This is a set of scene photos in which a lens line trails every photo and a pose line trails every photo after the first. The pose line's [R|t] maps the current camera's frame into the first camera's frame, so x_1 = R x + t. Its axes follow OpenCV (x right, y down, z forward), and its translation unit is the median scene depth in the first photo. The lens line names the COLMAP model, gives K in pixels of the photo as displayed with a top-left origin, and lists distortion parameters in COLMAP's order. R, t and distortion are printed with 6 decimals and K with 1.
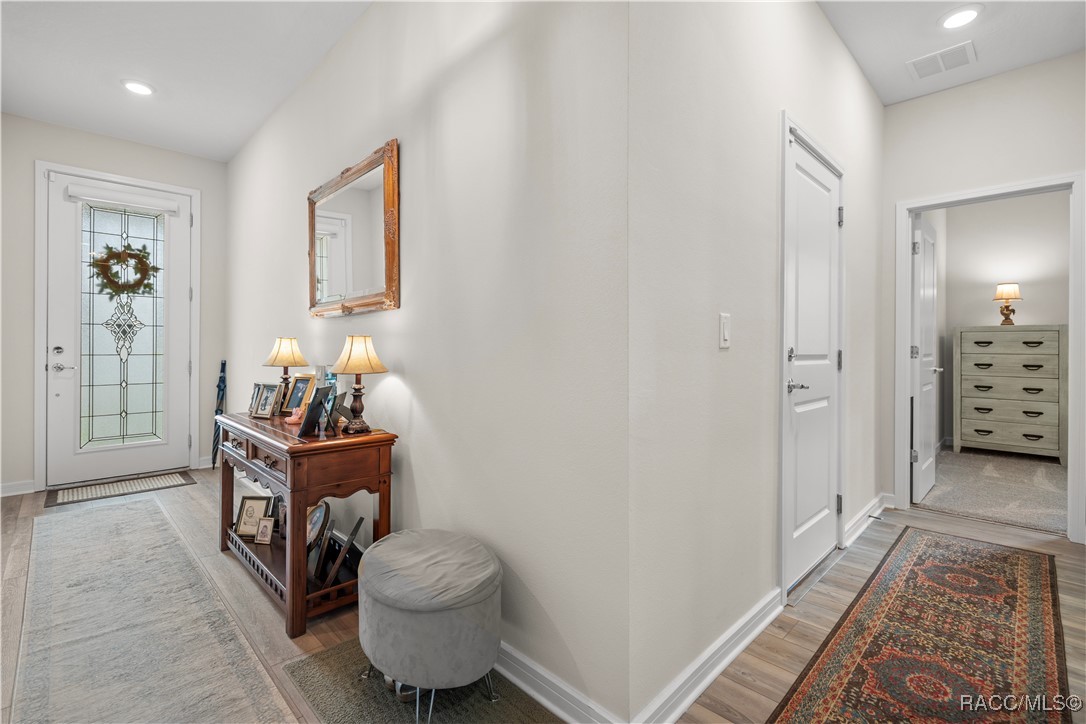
lens RADIAL K [[492.1, 0, 542.9], [0, 492.1, 351.0], [0, 0, 1]] dist [-0.001427, -0.000084]
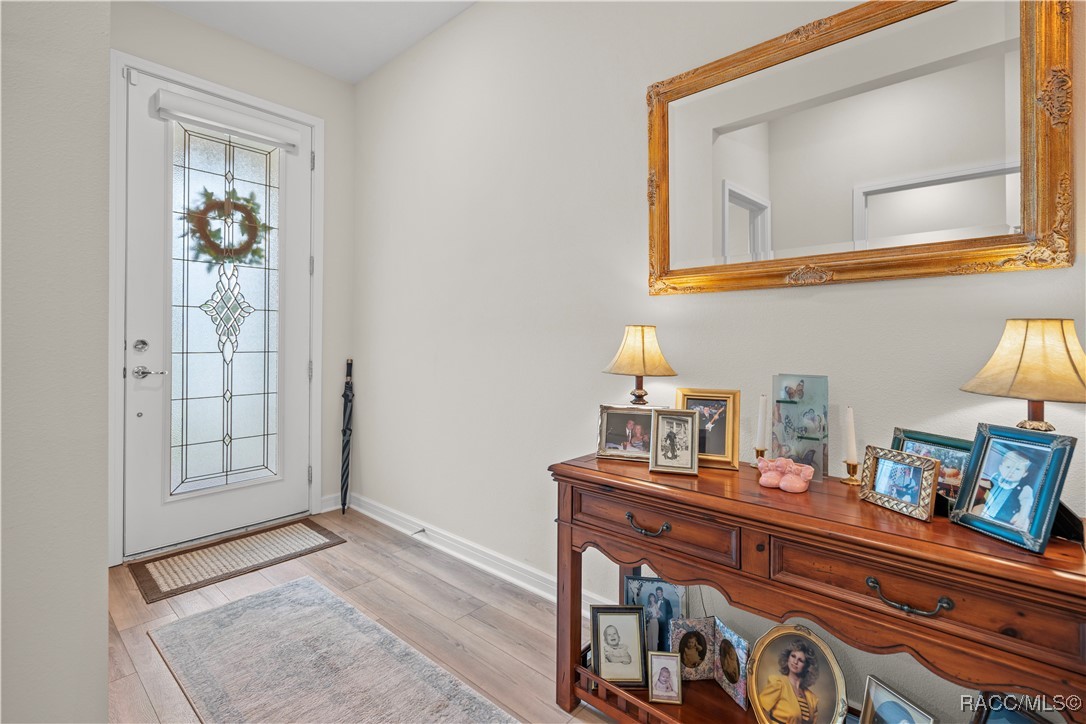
lens RADIAL K [[492.4, 0, 540.5], [0, 492.4, 343.8], [0, 0, 1]] dist [-0.001400, 0.000136]
pose [[0.997638, 0.000677, 0.068692, -0.472661], [-0.000640, 1.000000, -0.000569, -0.003845], [-0.068692, 0.000524, 0.997638, 0.295297]]
